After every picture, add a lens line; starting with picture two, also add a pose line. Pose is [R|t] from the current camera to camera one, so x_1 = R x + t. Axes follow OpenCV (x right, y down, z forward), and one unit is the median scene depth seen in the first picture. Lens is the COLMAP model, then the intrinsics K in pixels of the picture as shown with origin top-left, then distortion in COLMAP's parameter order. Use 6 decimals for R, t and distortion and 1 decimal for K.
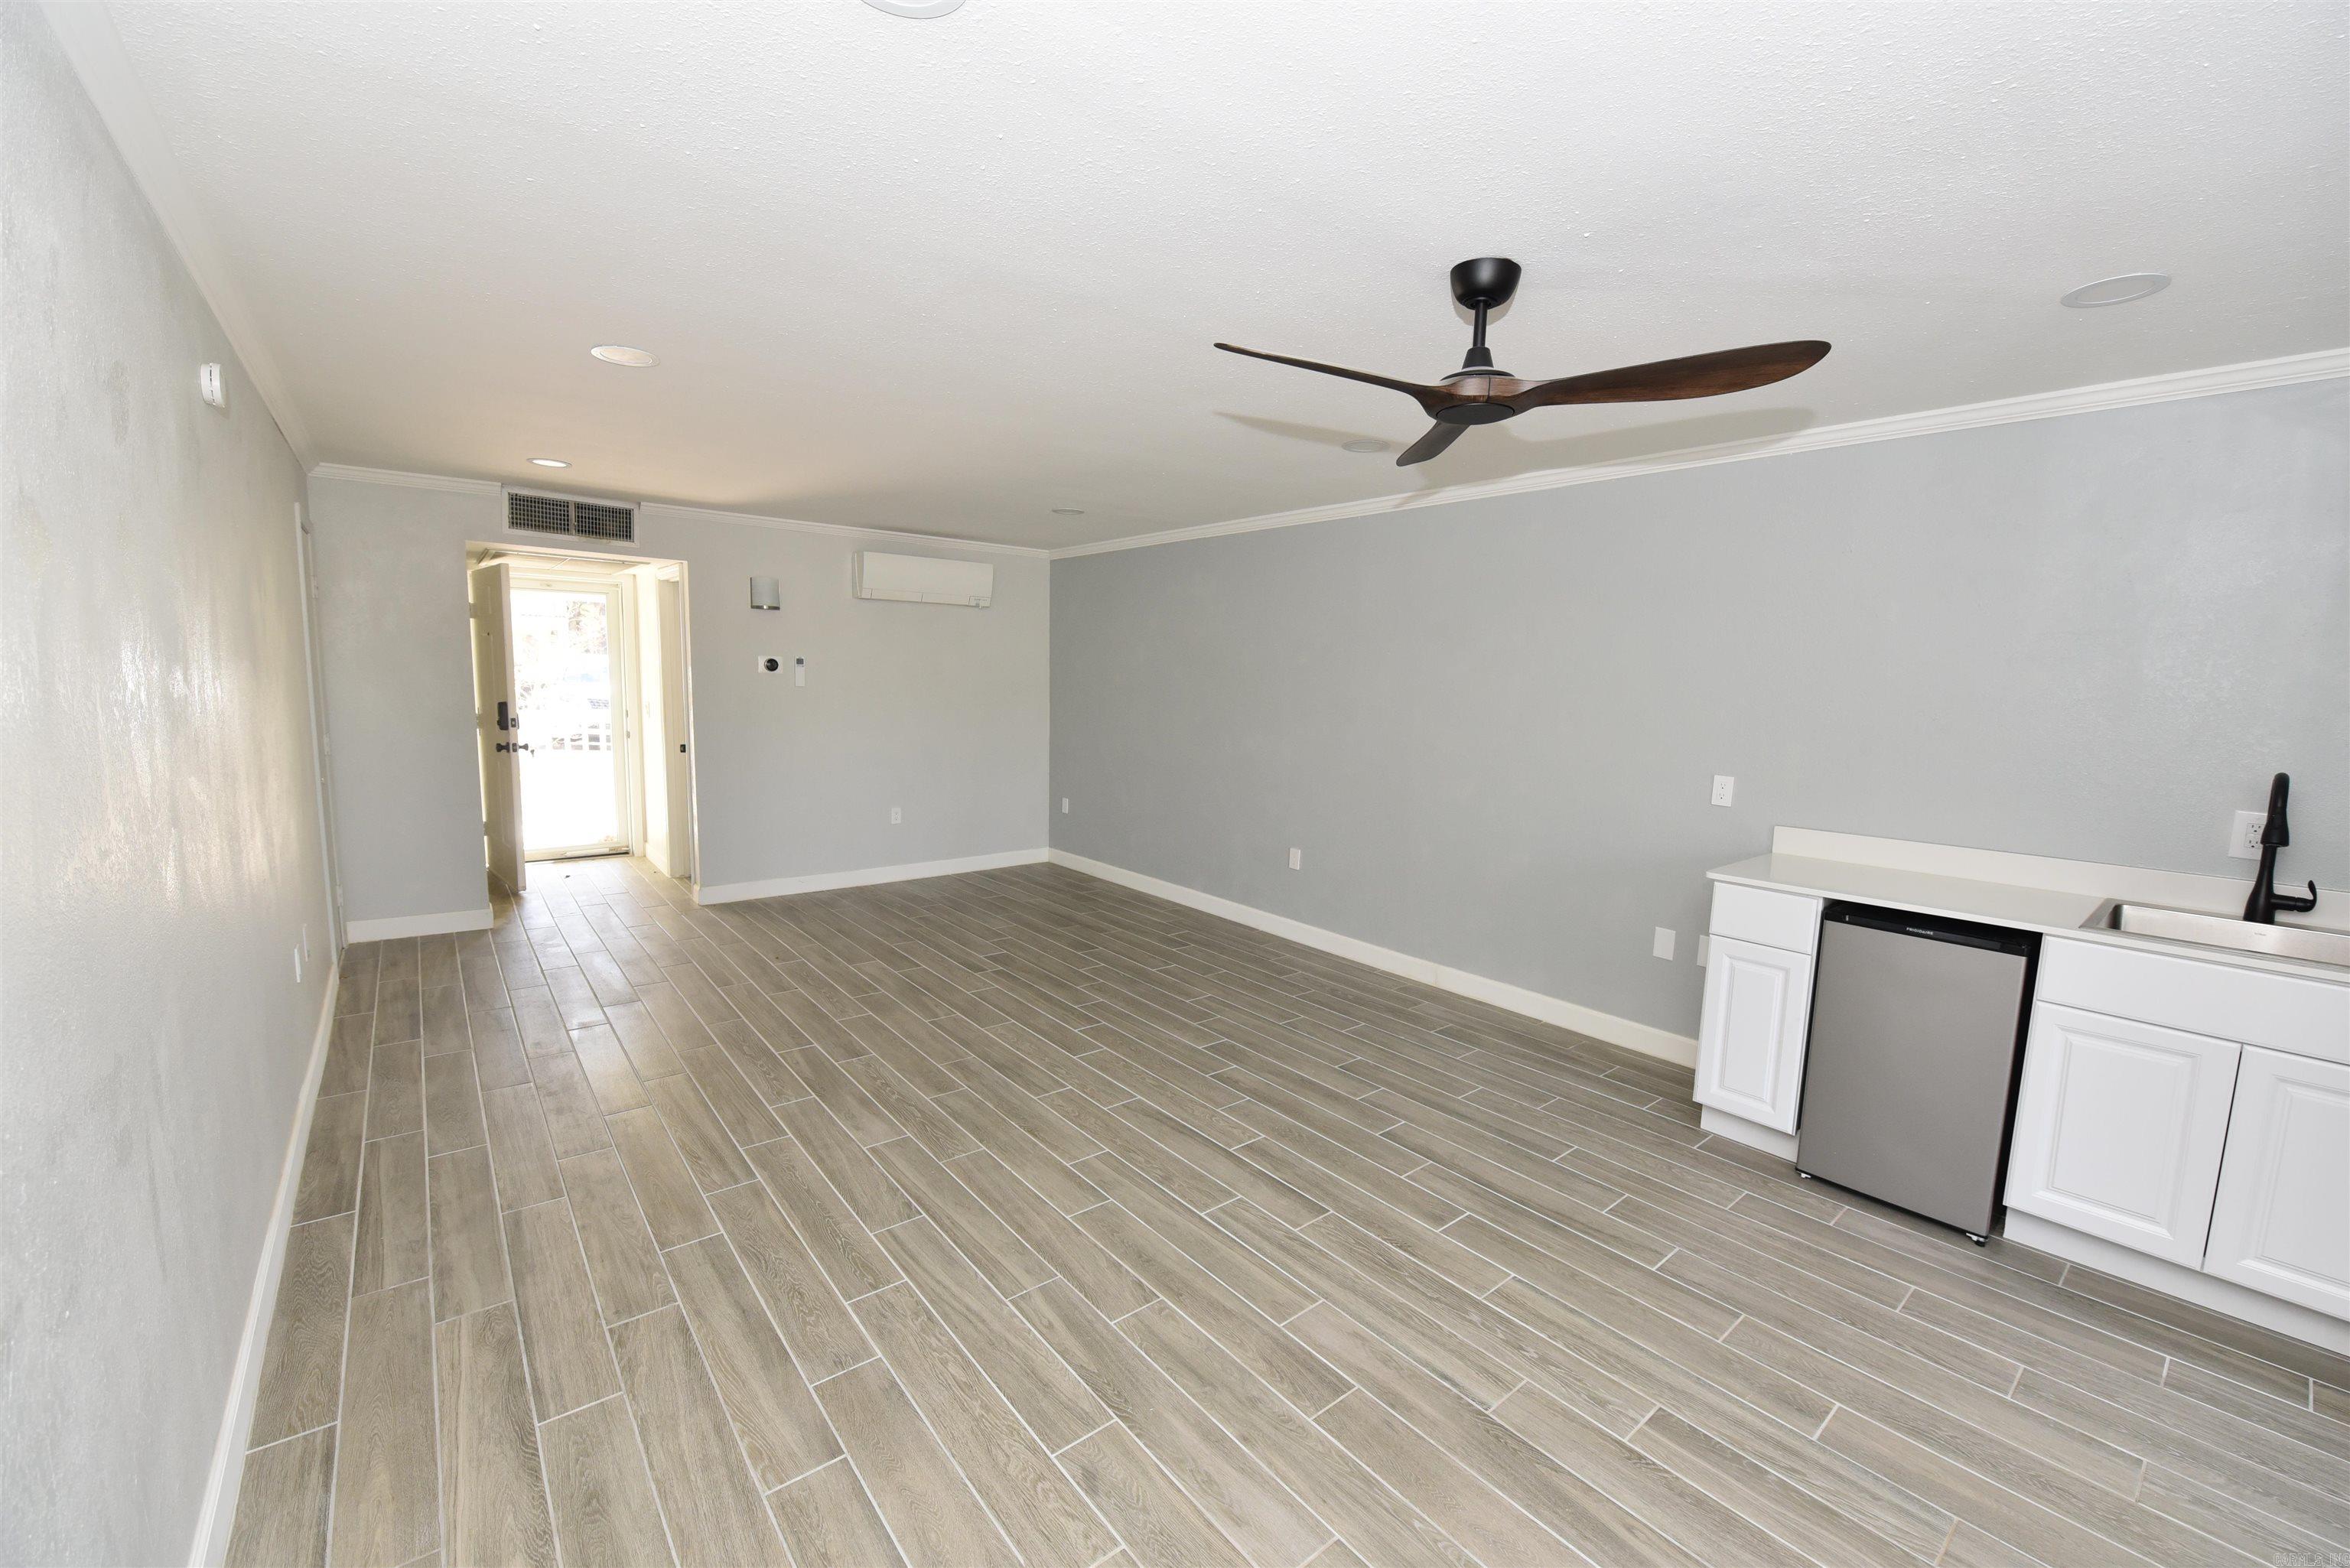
lens RADIAL K [[932.5, 0, 1184.6], [0, 932.5, 782.9], [0, 0, 1]] dist [-0.016086, -0.001565]
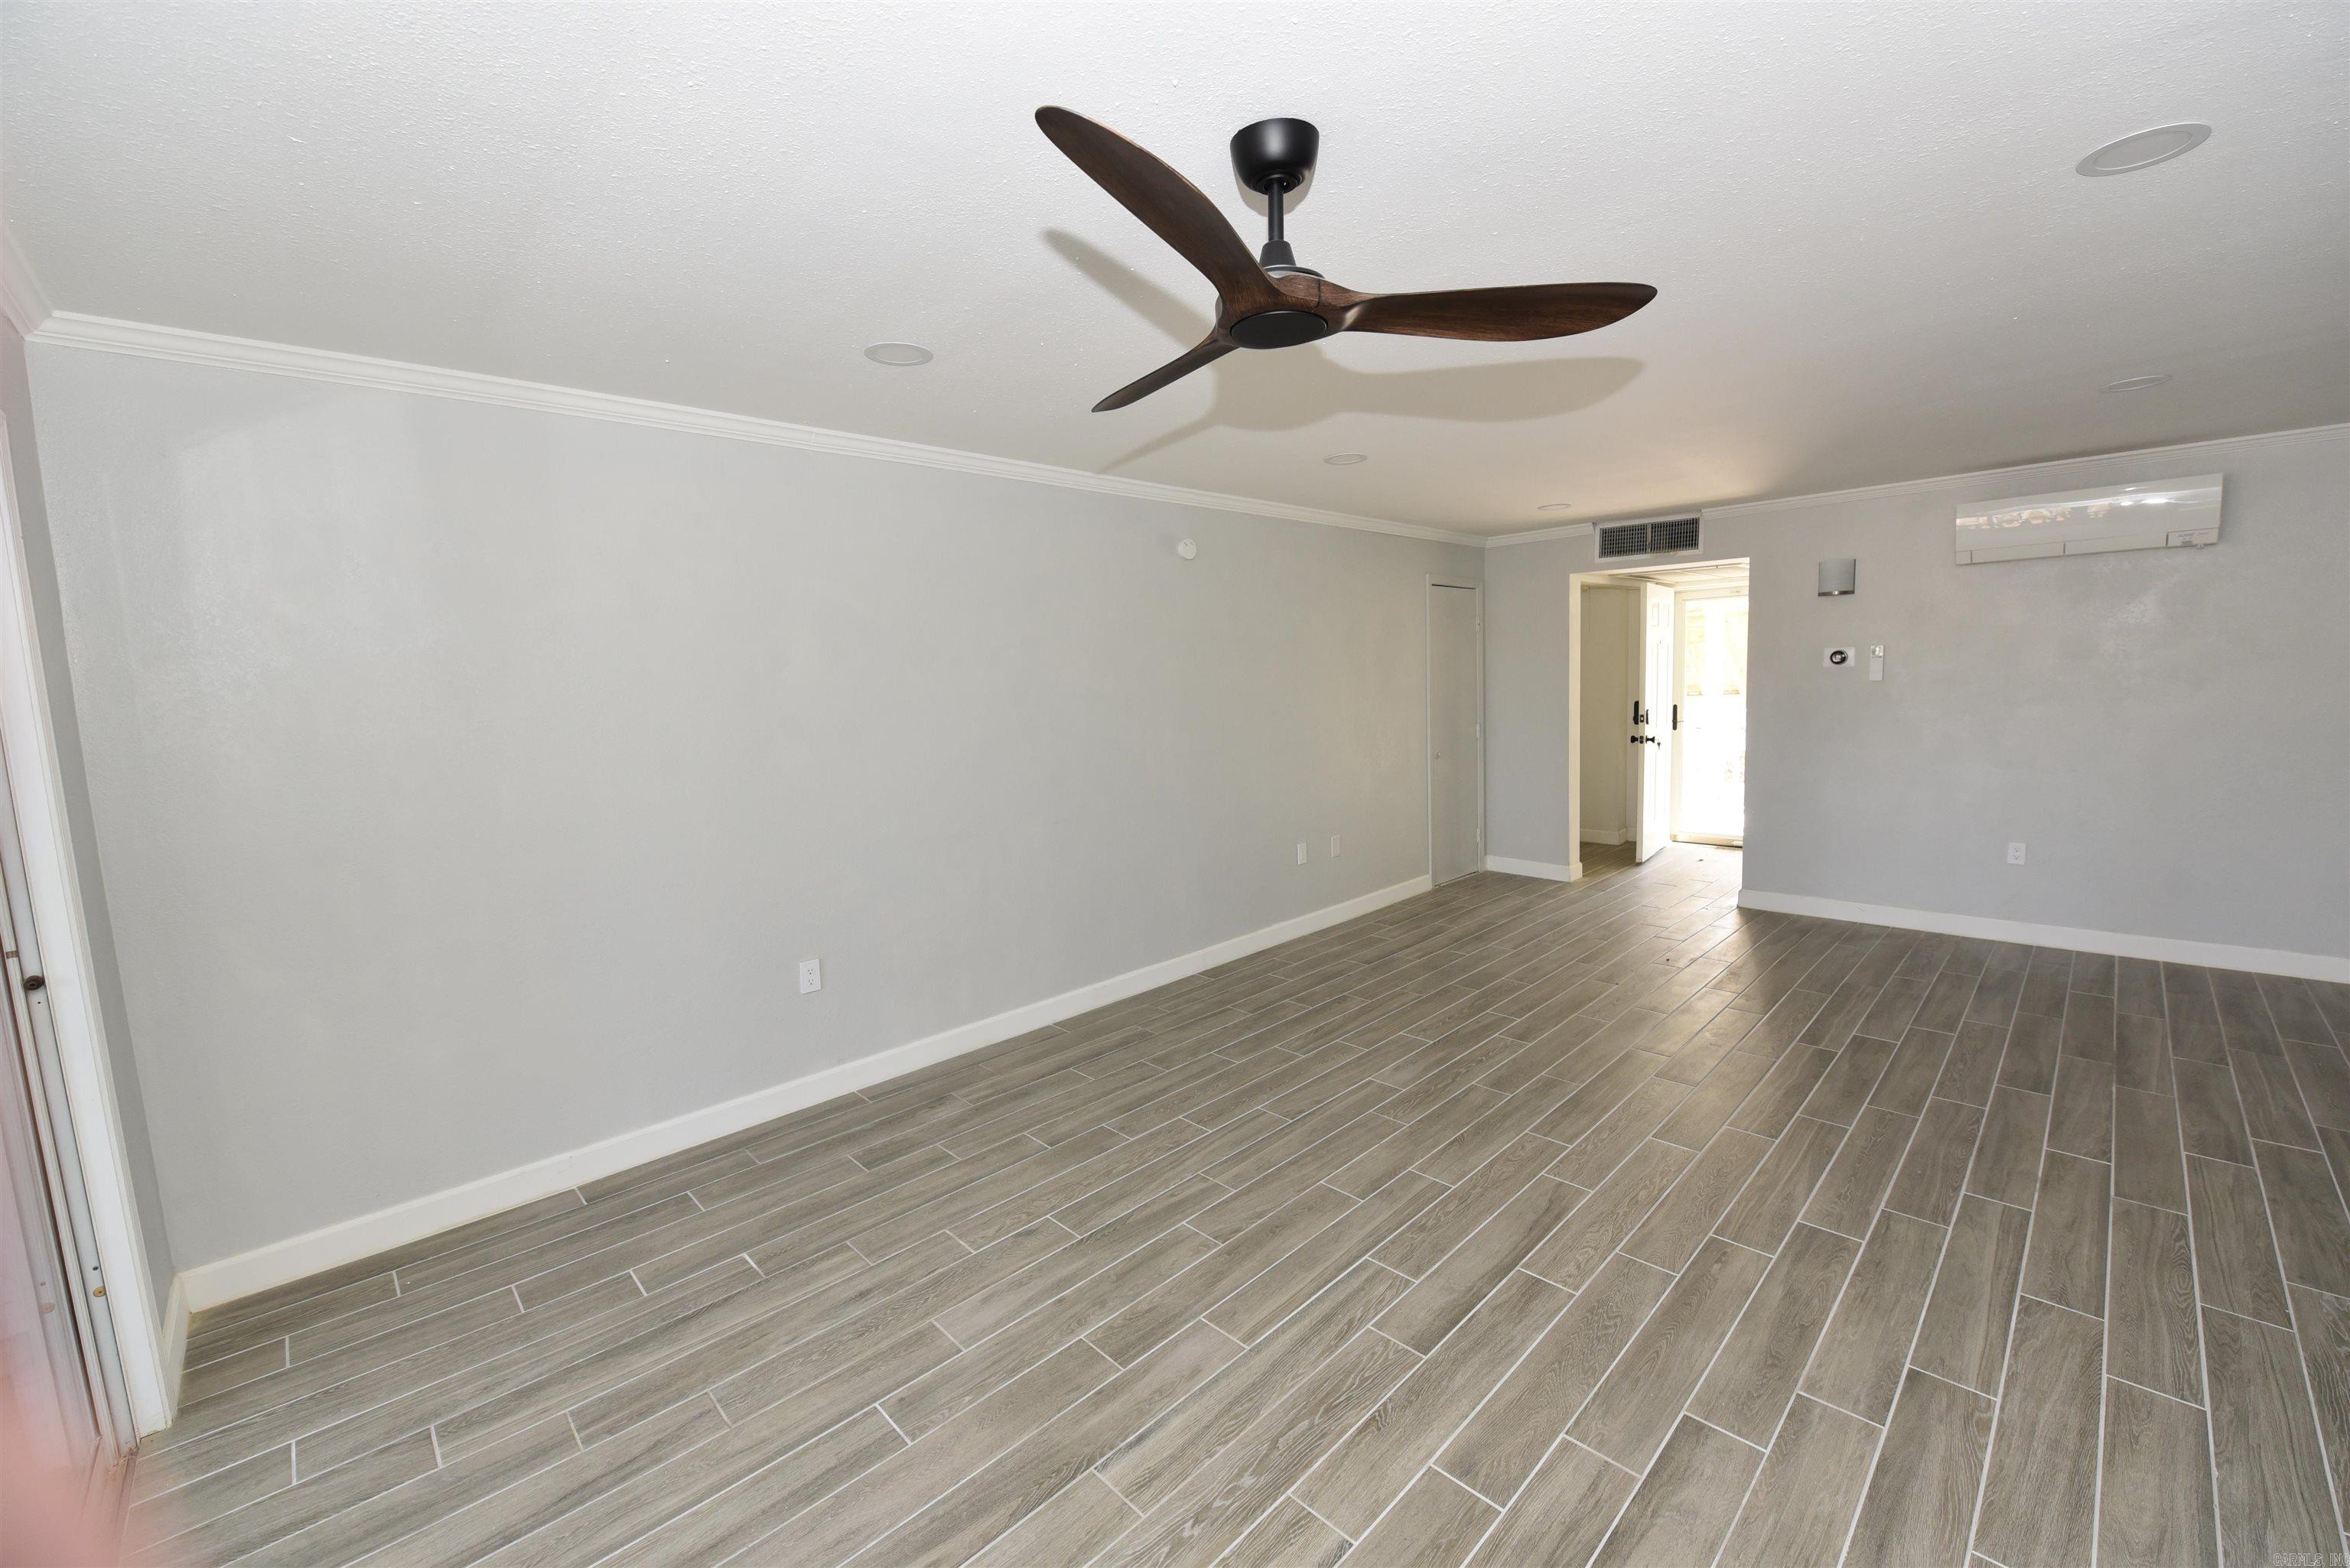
lens RADIAL K [[932.5, 0, 1182.9], [0, 932.5, 786.5], [0, 0, 1]] dist [-0.016086, -0.001565]
pose [[0.085255, 0.084493, -0.992770, 0.734858], [-0.076532, 0.994009, 0.078027, -0.049507], [0.993416, 0.069327, 0.091211, 0.586356]]
